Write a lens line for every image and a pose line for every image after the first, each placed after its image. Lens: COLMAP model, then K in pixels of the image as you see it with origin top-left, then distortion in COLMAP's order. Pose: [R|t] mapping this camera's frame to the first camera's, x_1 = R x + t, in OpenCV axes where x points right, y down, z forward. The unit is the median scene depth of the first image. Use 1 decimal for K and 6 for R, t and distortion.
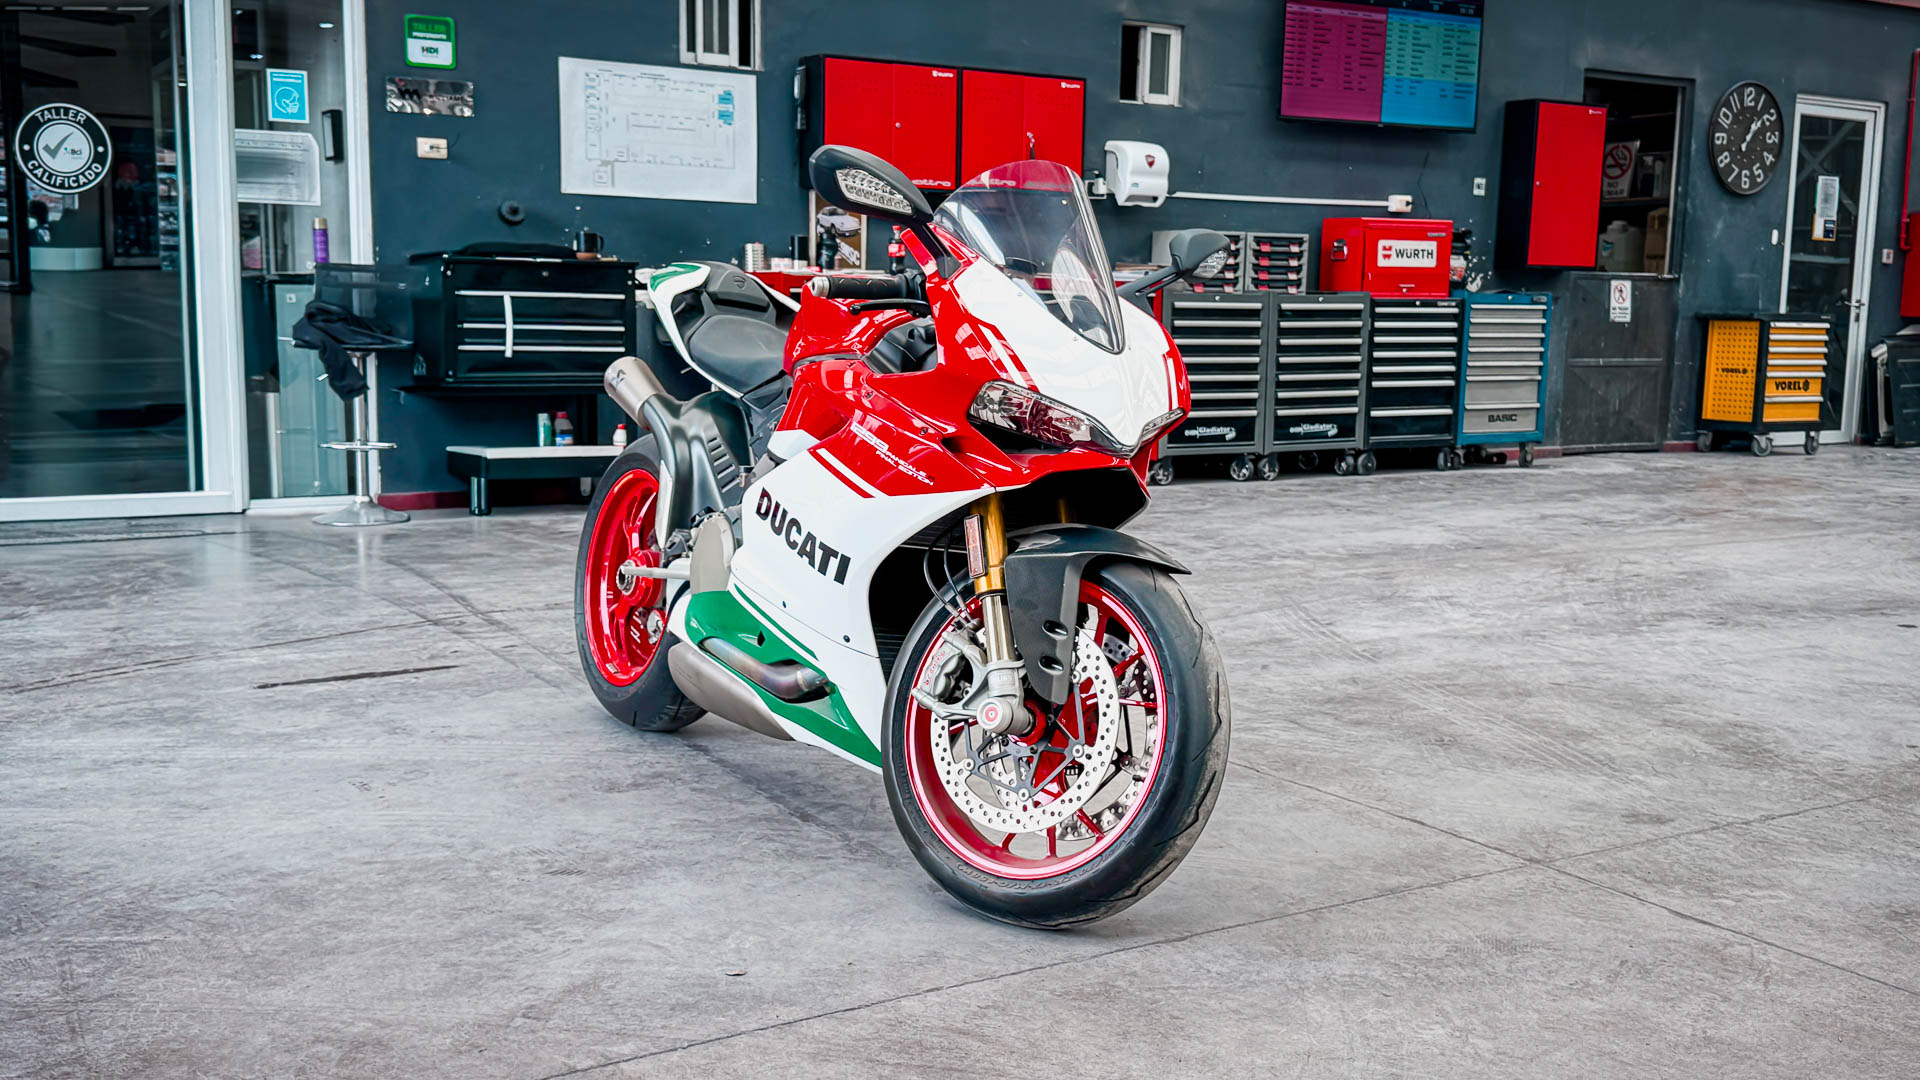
lens RADIAL K [[1850.8, 0, 971.2], [0, 1850.8, 542.7], [0, 0, 1]] dist [0.201427, -0.428722]
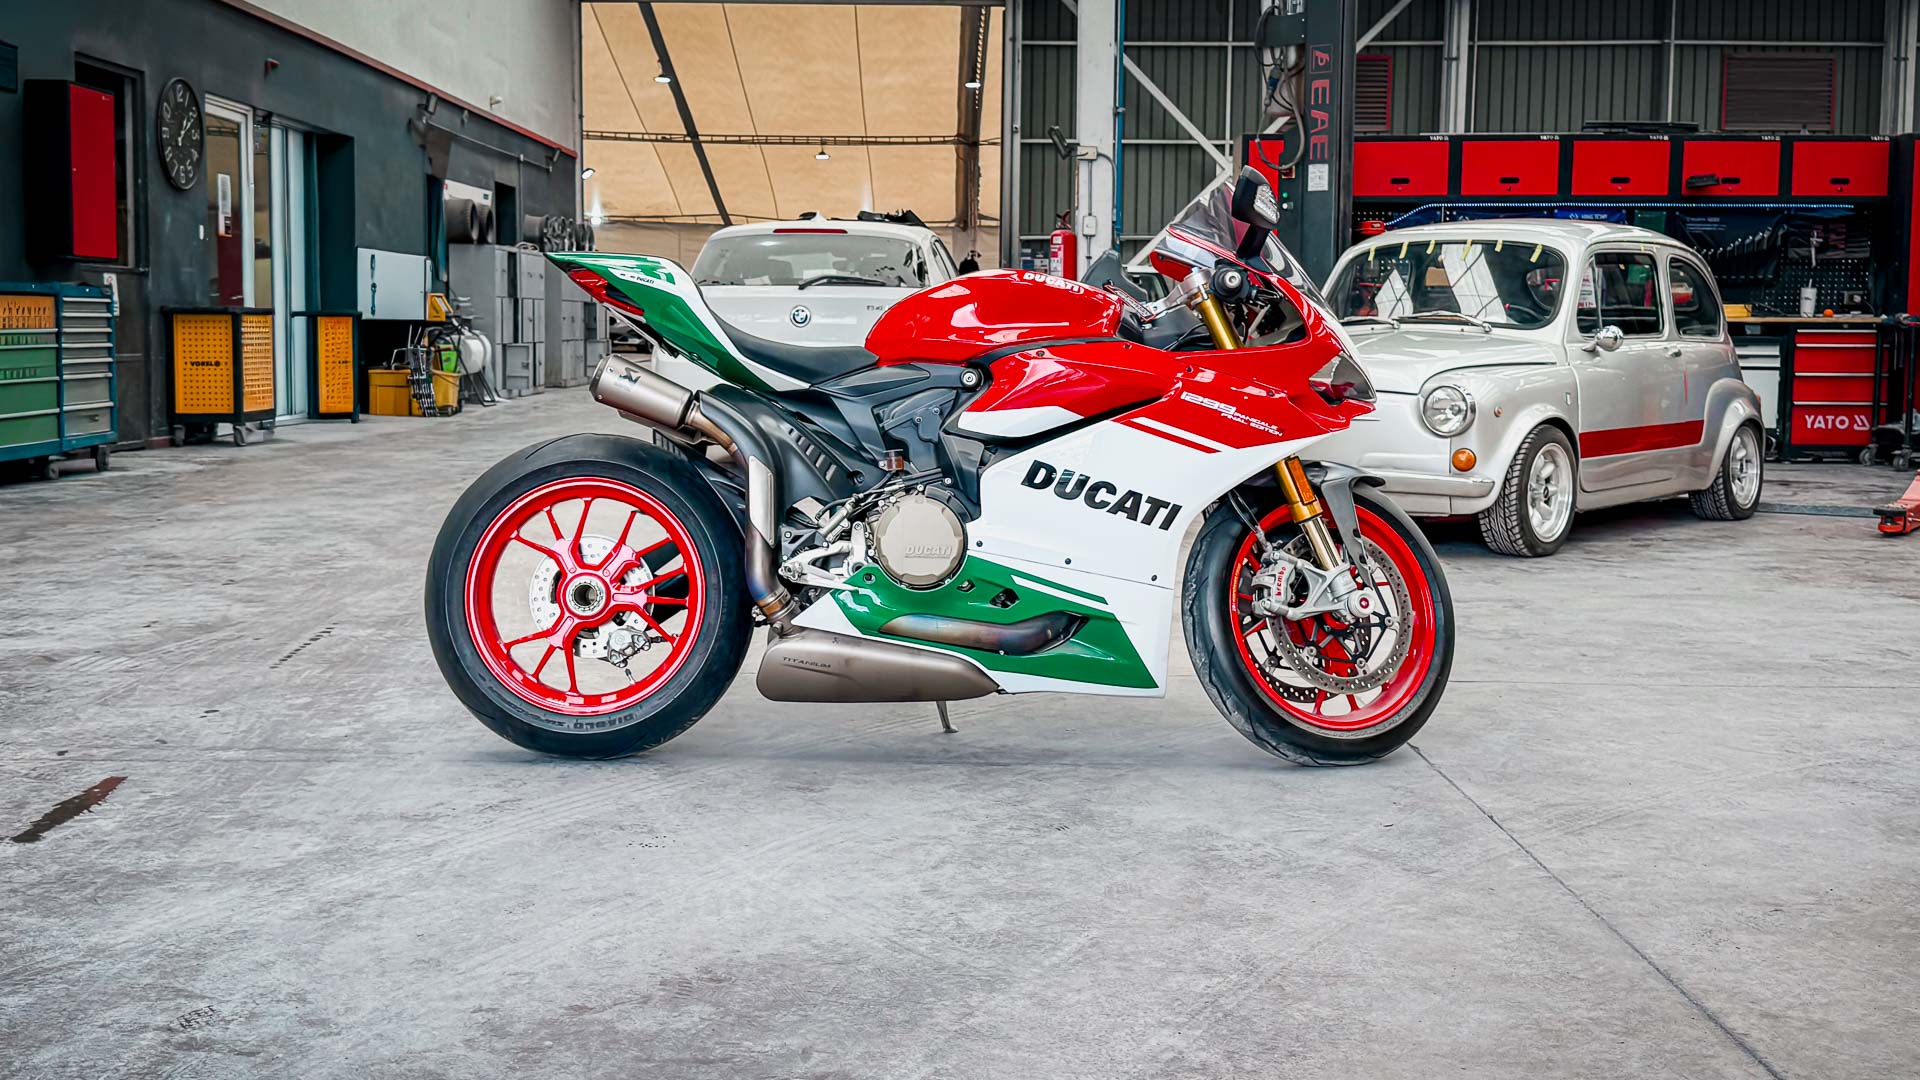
lens RADIAL K [[1958.6, 0, 920.6], [0, 1958.6, 477.9], [0, 0, 1]] dist [0.207879, -0.453062]
pose [[0.542236, -0.081087, 0.836304, -1.065836], [0.111339, 0.993489, 0.024138, -0.052008], [-0.832816, 0.080025, 0.547734, 0.392520]]
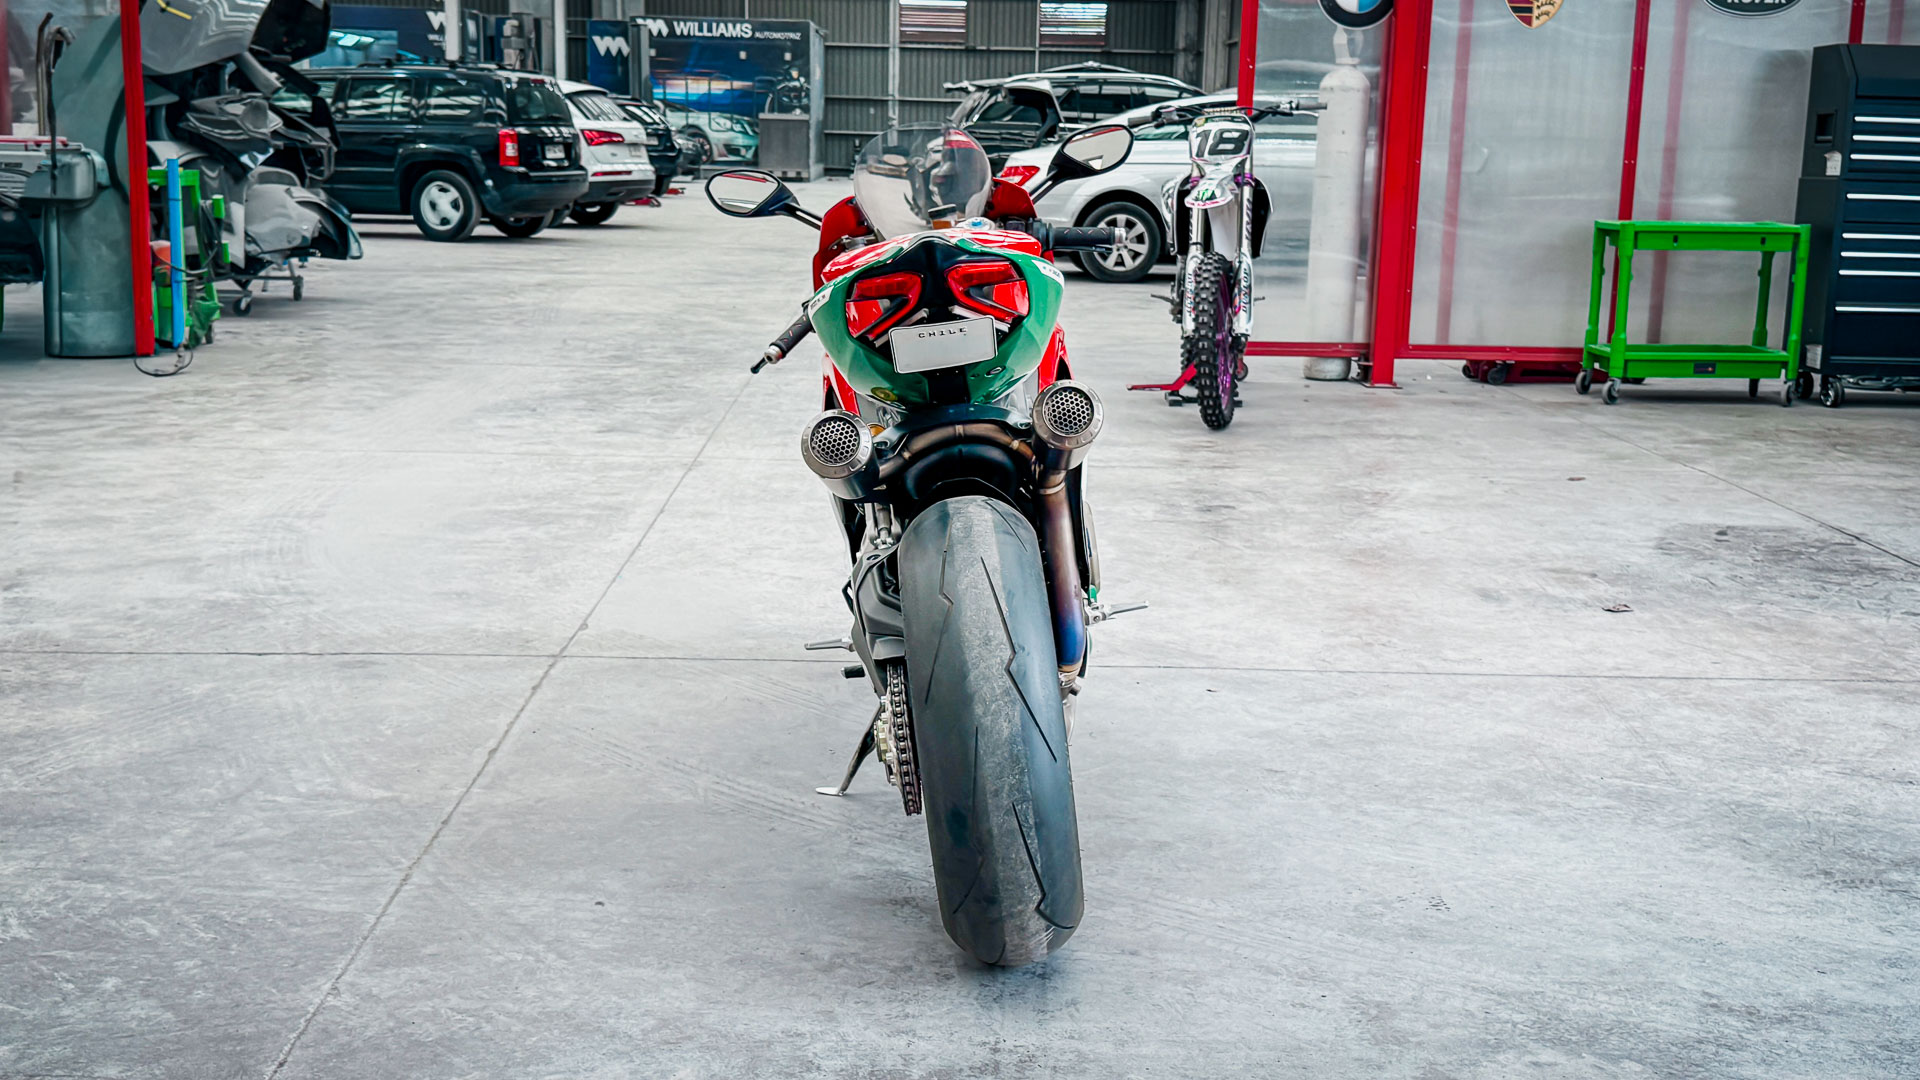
lens RADIAL K [[2195.8, 0, 943.3], [0, 2195.8, 555.7], [0, 0, 1]] dist [0.203354, -0.453321]
pose [[-0.849399, -0.133689, 0.510537, -0.639786], [0.033019, 0.952026, 0.304232, -0.323426], [-0.526717, 0.275271, -0.804235, 1.928697]]
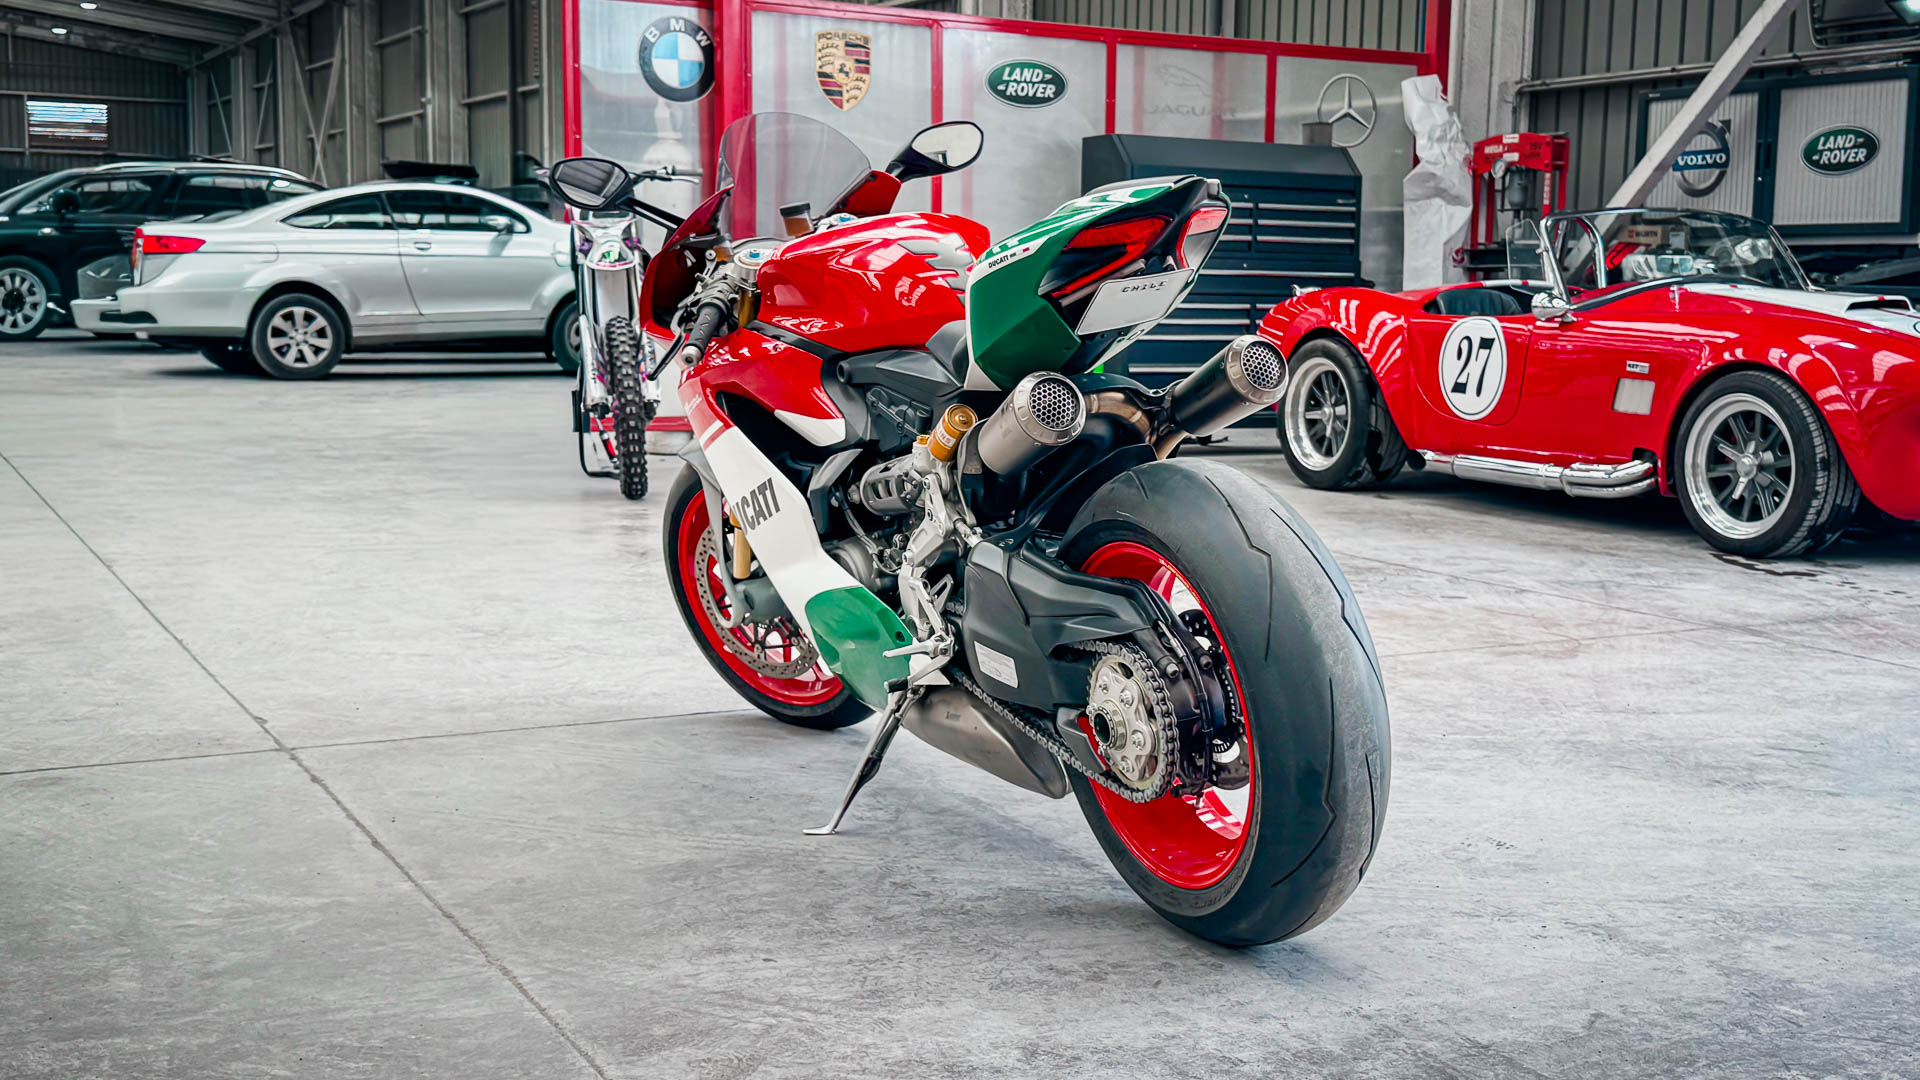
lens RADIAL K [[2199.2, 0, 1048.4], [0, 2199.2, 538.4], [0, 0, 1]] dist [0.202546, -0.439078]
pose [[-0.997586, -0.042105, 0.055212, -0.181507], [-0.027310, 0.969007, 0.245519, -0.250996], [-0.063838, 0.243418, -0.967818, 2.035214]]
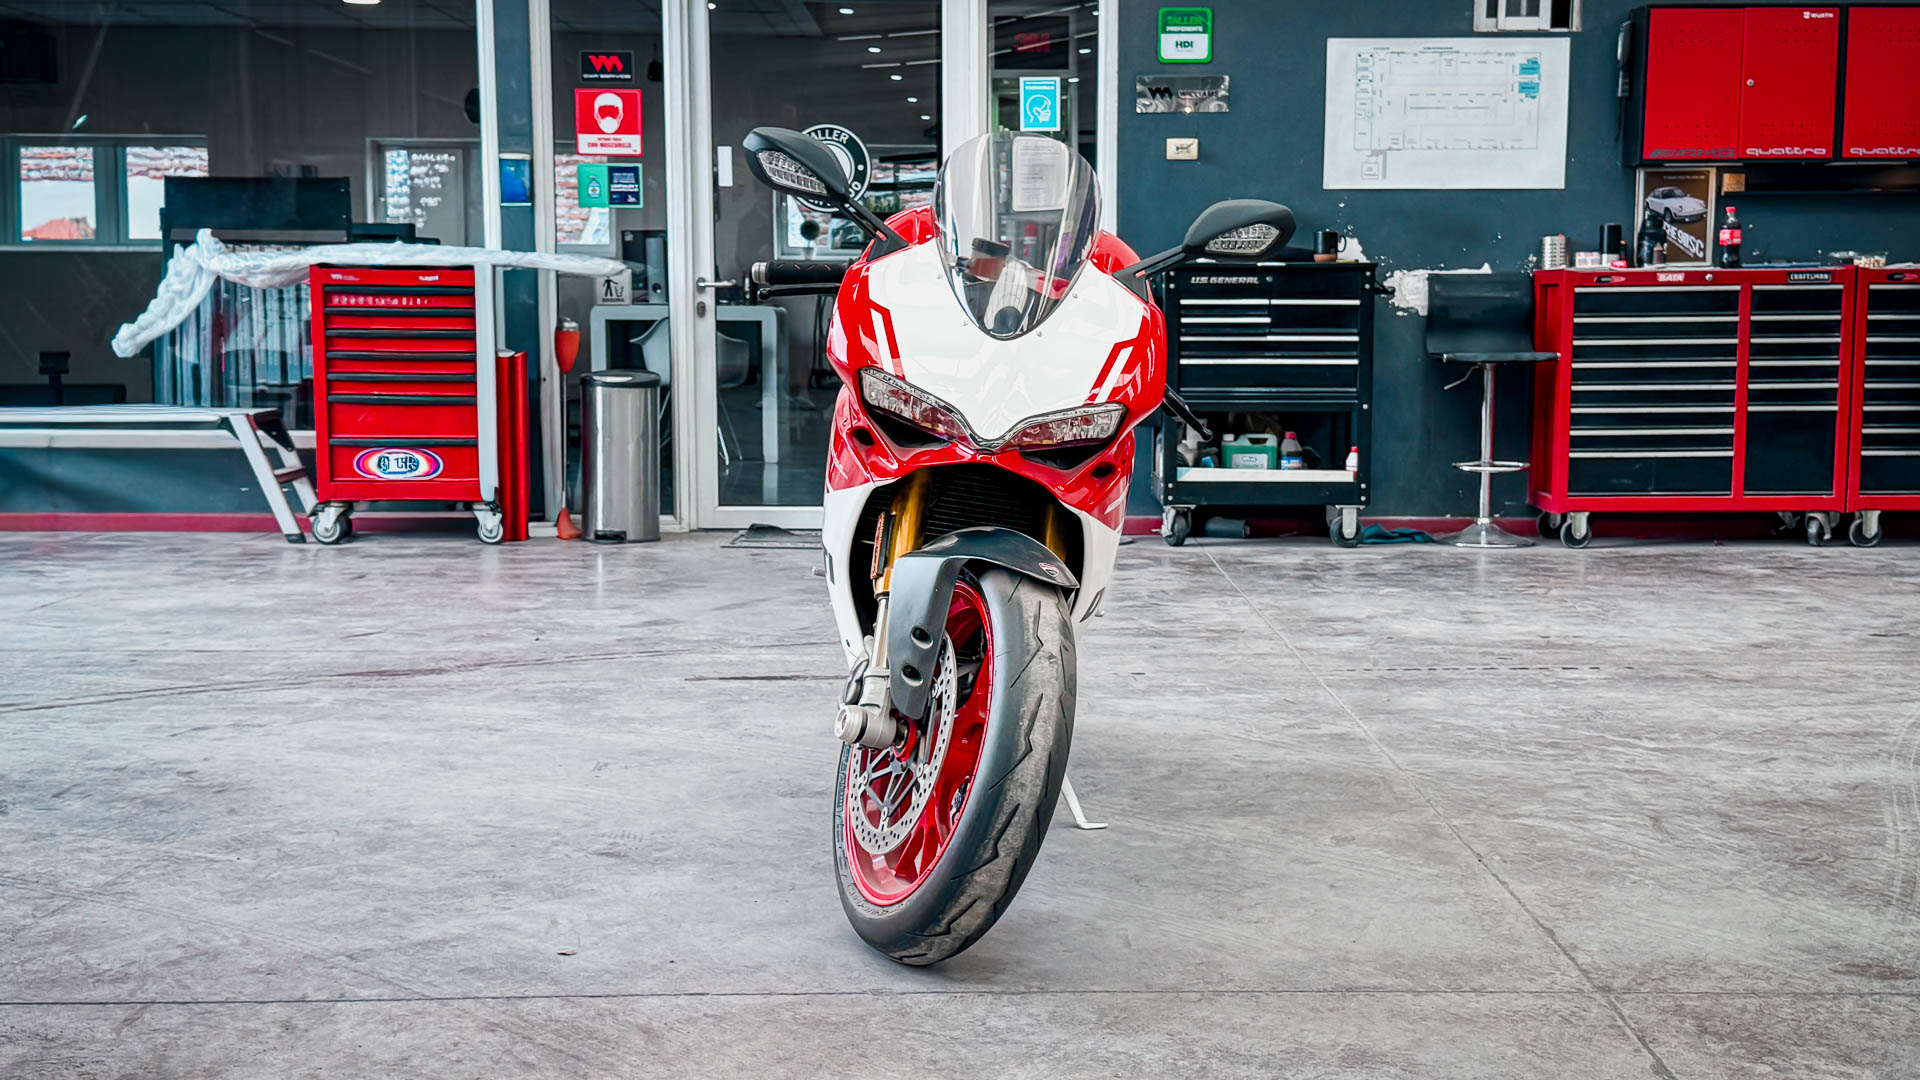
lens RADIAL K [[2199.2, 0, 1048.4], [0, 2199.2, 538.4], [0, 0, 1]] dist [0.202546, -0.439078]
pose [[0.858454, 0.041428, -0.511215, 0.536110], [-0.056874, 0.998274, -0.014606, 0.007999], [0.509728, 0.041614, 0.859329, 0.072308]]
